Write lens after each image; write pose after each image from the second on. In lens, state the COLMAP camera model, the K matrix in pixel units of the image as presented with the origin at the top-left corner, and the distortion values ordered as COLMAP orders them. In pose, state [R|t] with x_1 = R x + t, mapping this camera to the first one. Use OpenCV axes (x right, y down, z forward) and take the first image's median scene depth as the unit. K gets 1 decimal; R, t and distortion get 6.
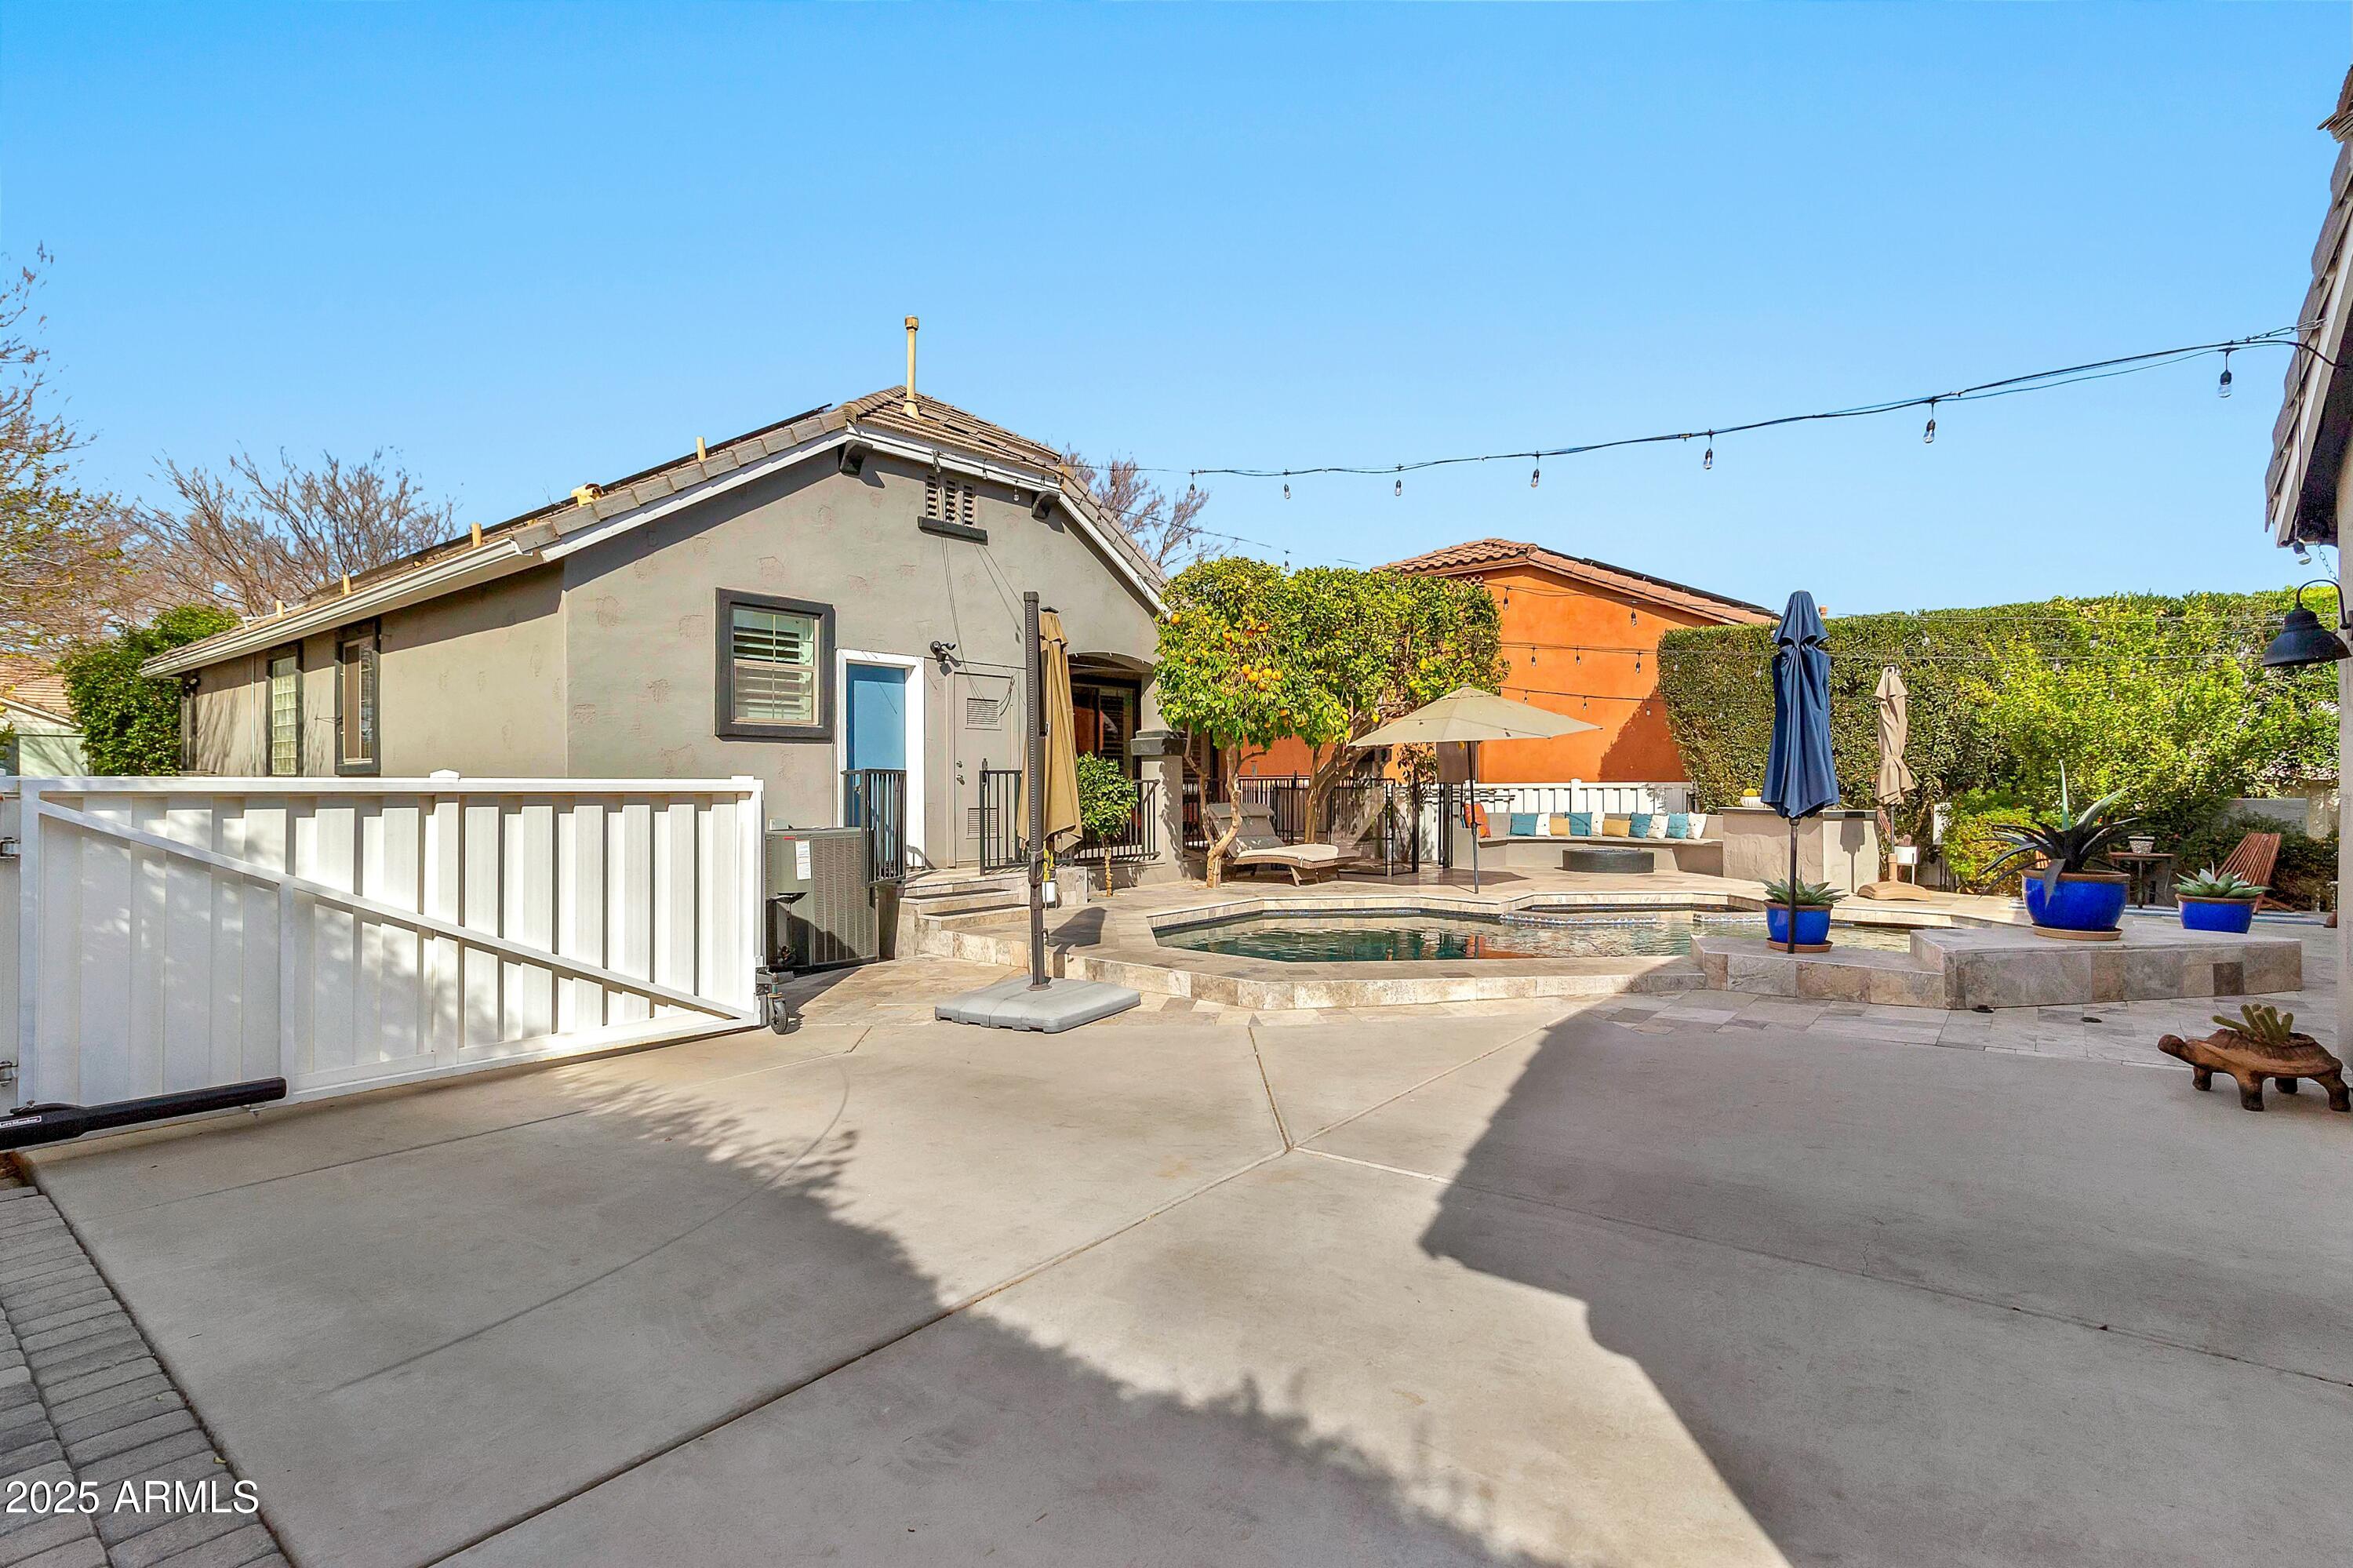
lens RADIAL K [[1105.2, 0, 1187.1], [0, 1105.2, 783.4], [0, 0, 1]] dist [0.003304, 0.000508]
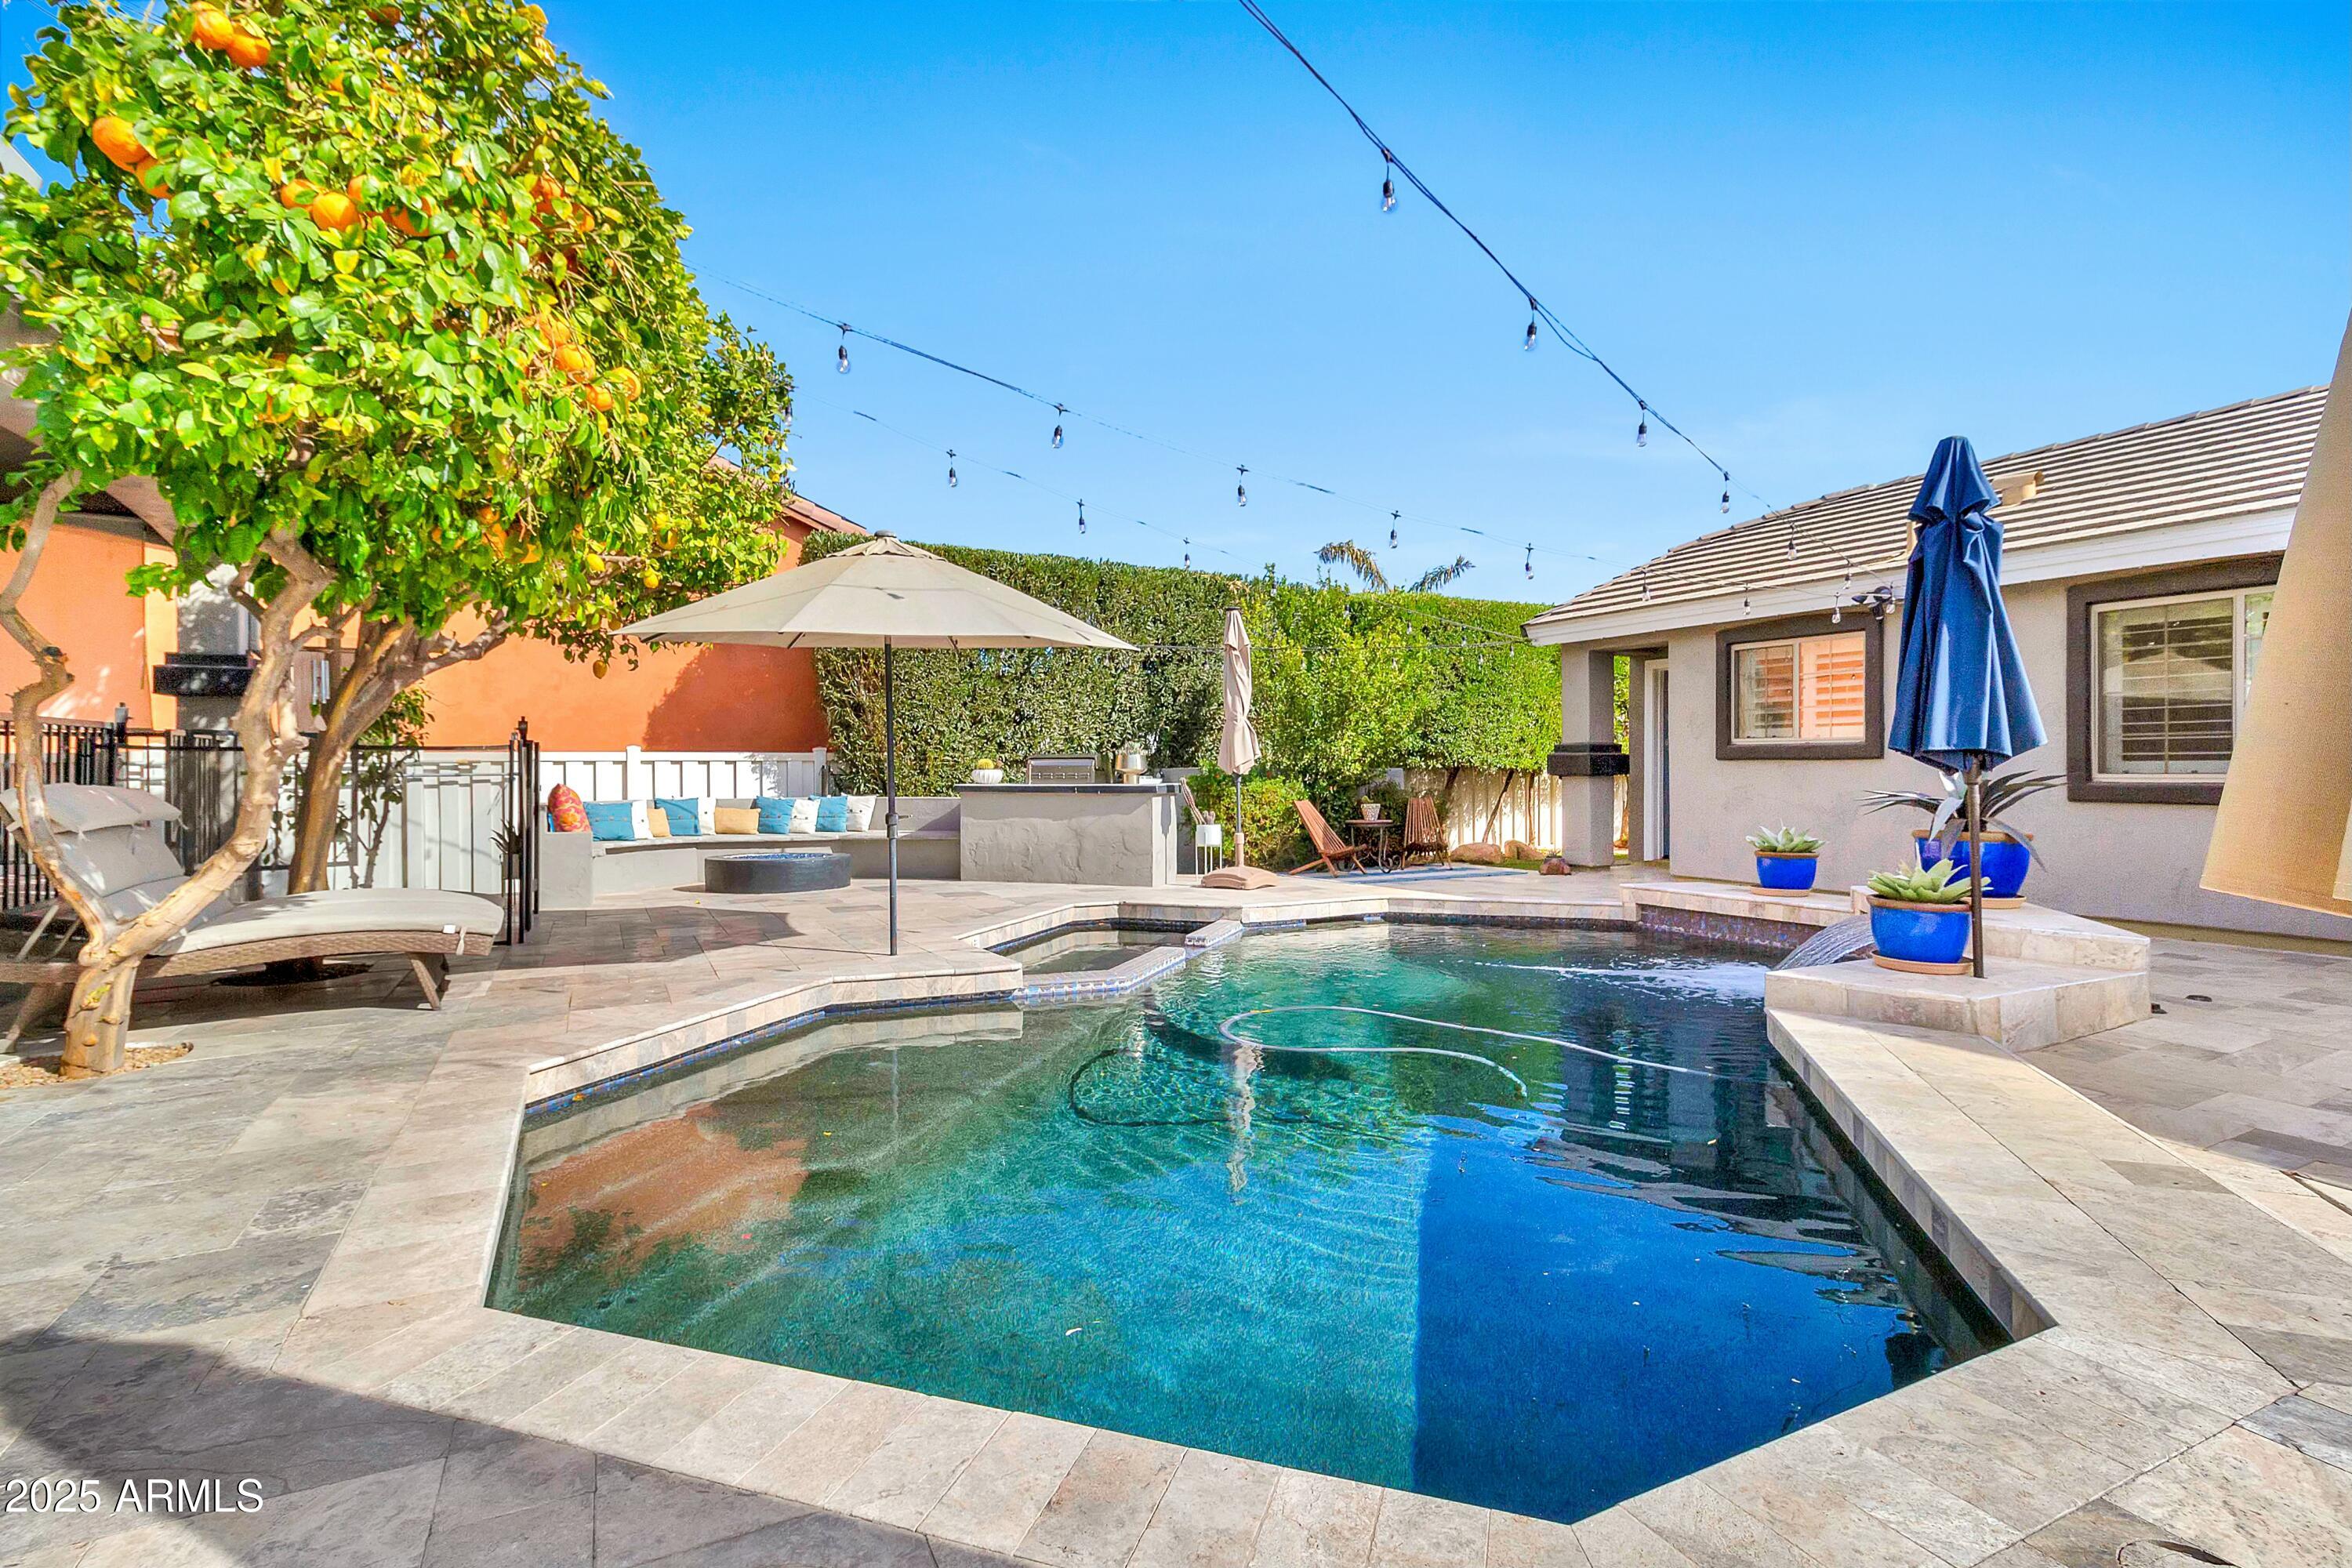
lens RADIAL K [[1115.1, 0, 1184.8], [0, 1115.1, 770.4], [0, 0, 1]] dist [0.003648, 0.000271]
pose [[0.396077, 0.002844, 0.918213, -0.287029], [0.001669, 0.999991, -0.003817, 0.035271], [-0.918216, 0.003044, 0.396069, 1.304316]]
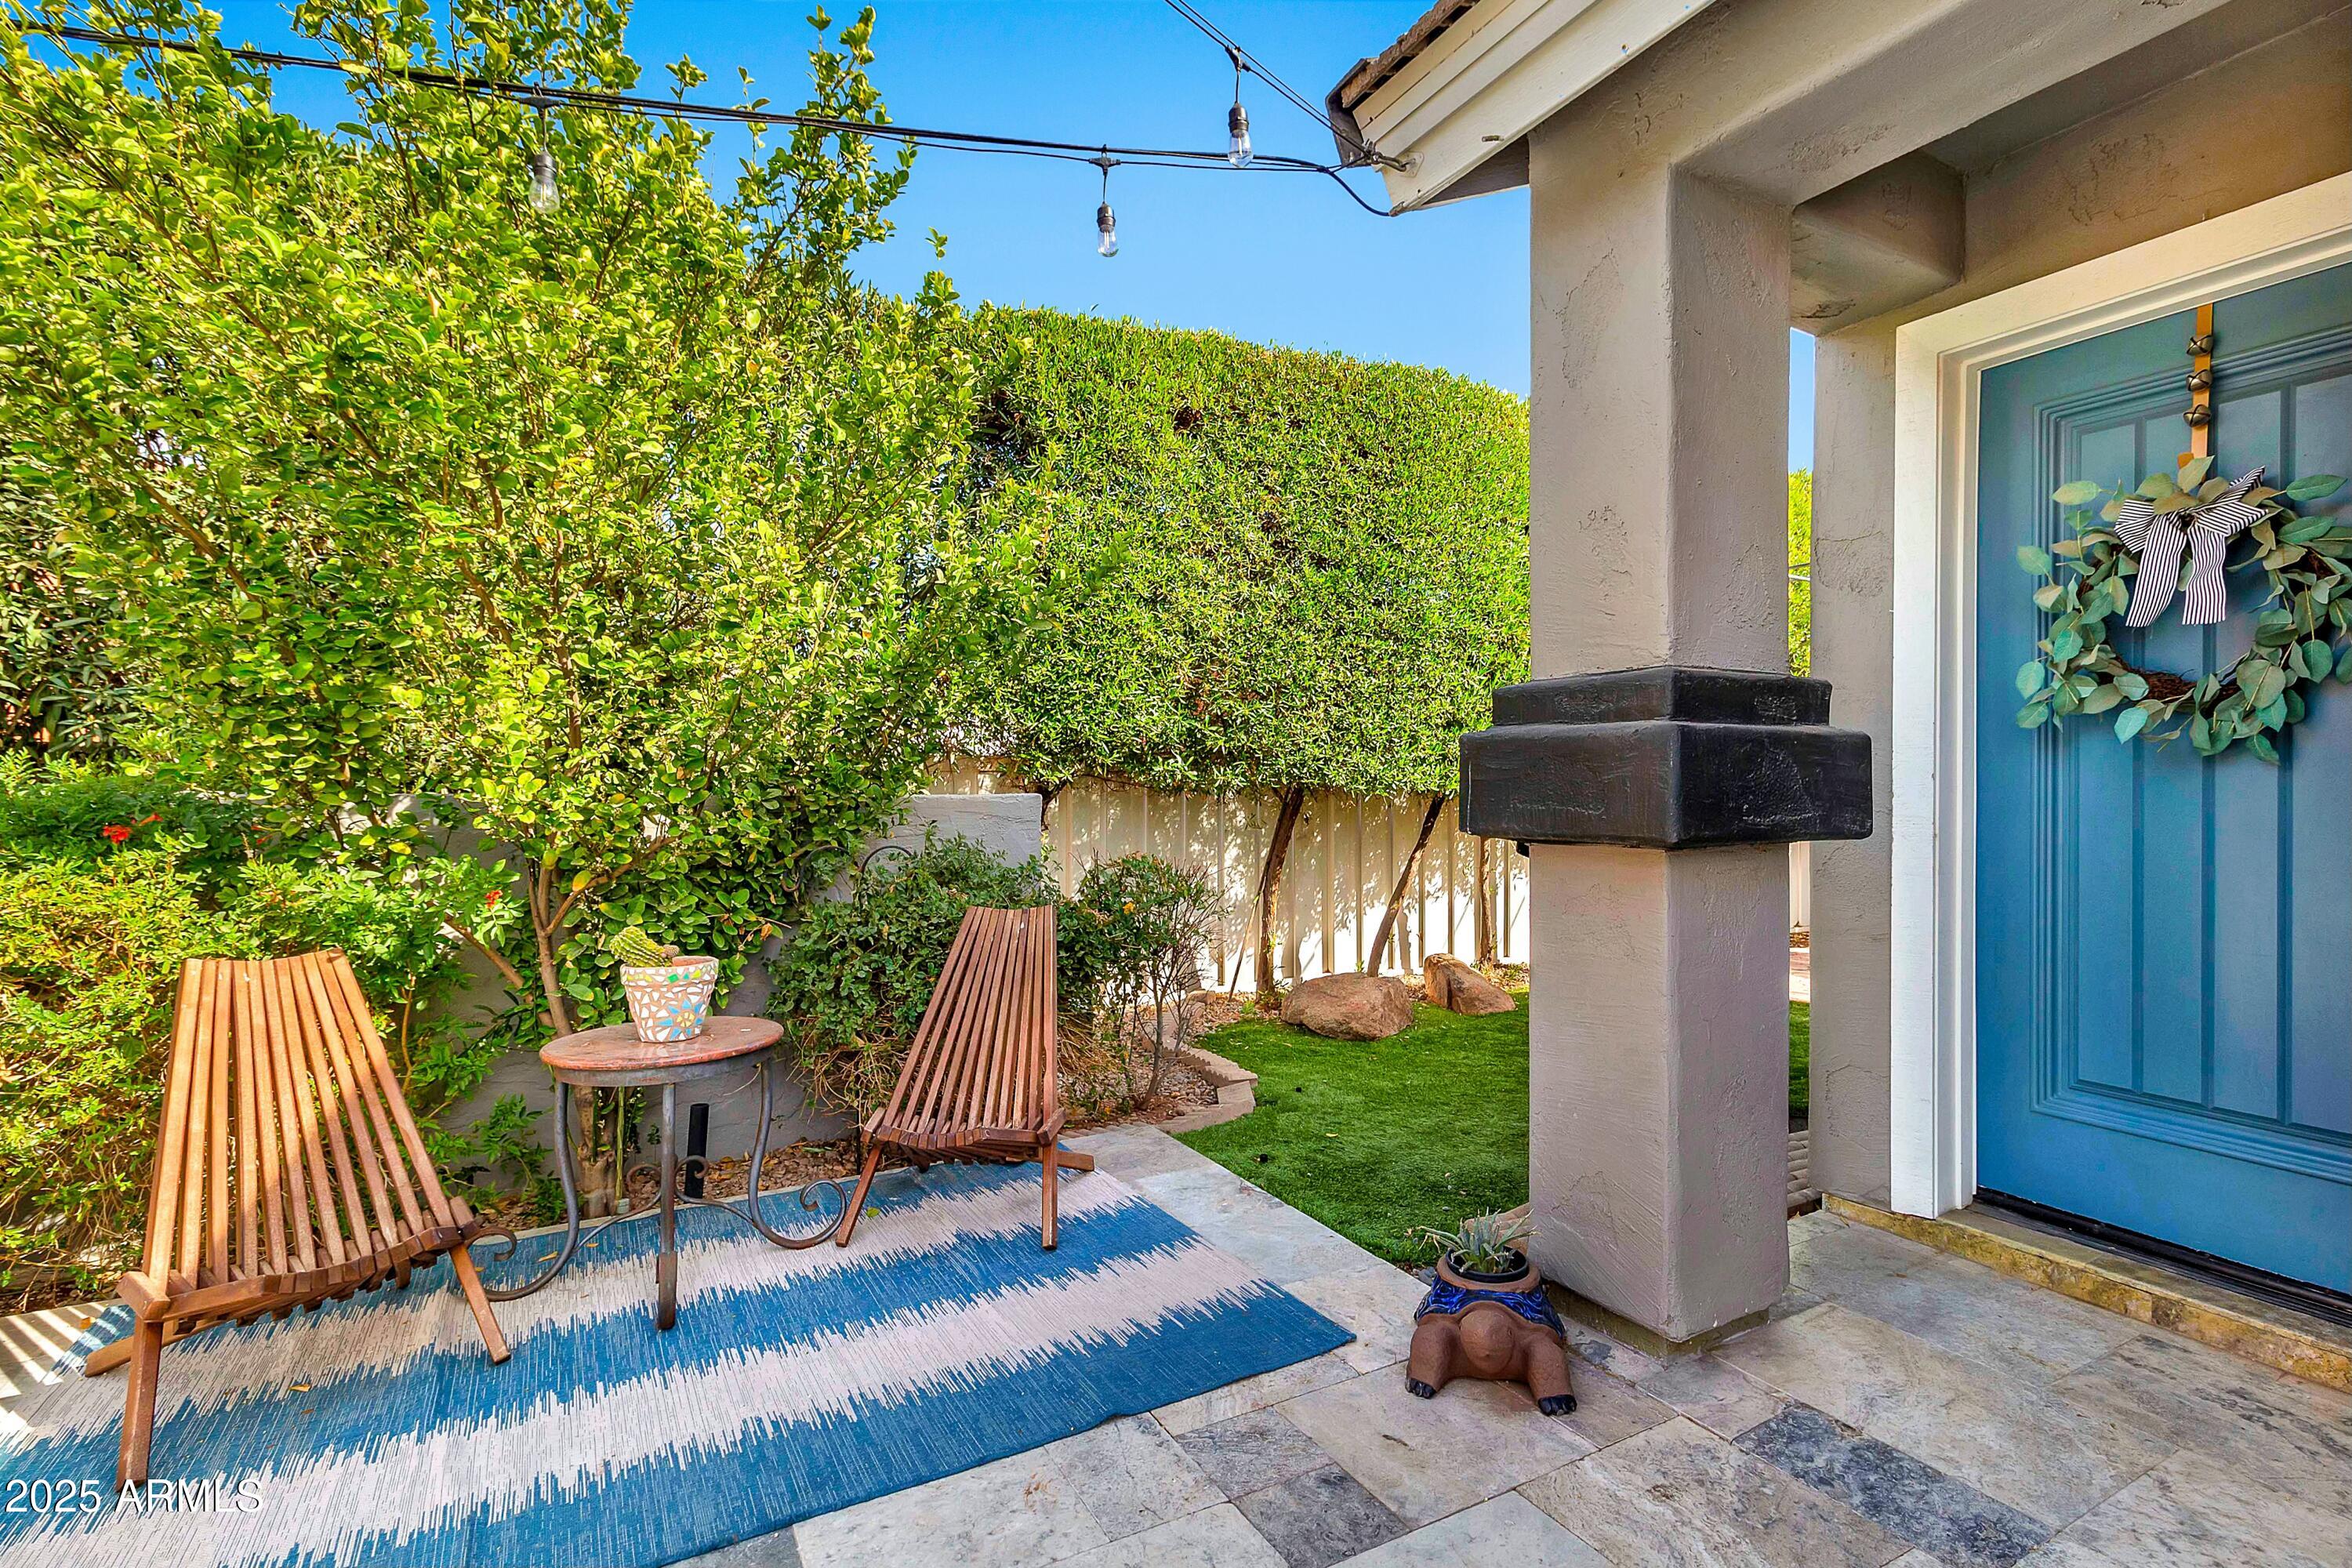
lens RADIAL K [[1143.7, 0, 1230.2], [0, 1143.7, 789.7], [0, 0, 1]] dist [0.001199, 0.000217]
pose [[0.359098, 0.002732, 0.933296, 1.198590], [-0.000107, 0.999996, -0.002887, 0.022737], [-0.933300, 0.000937, 0.359097, 1.413247]]
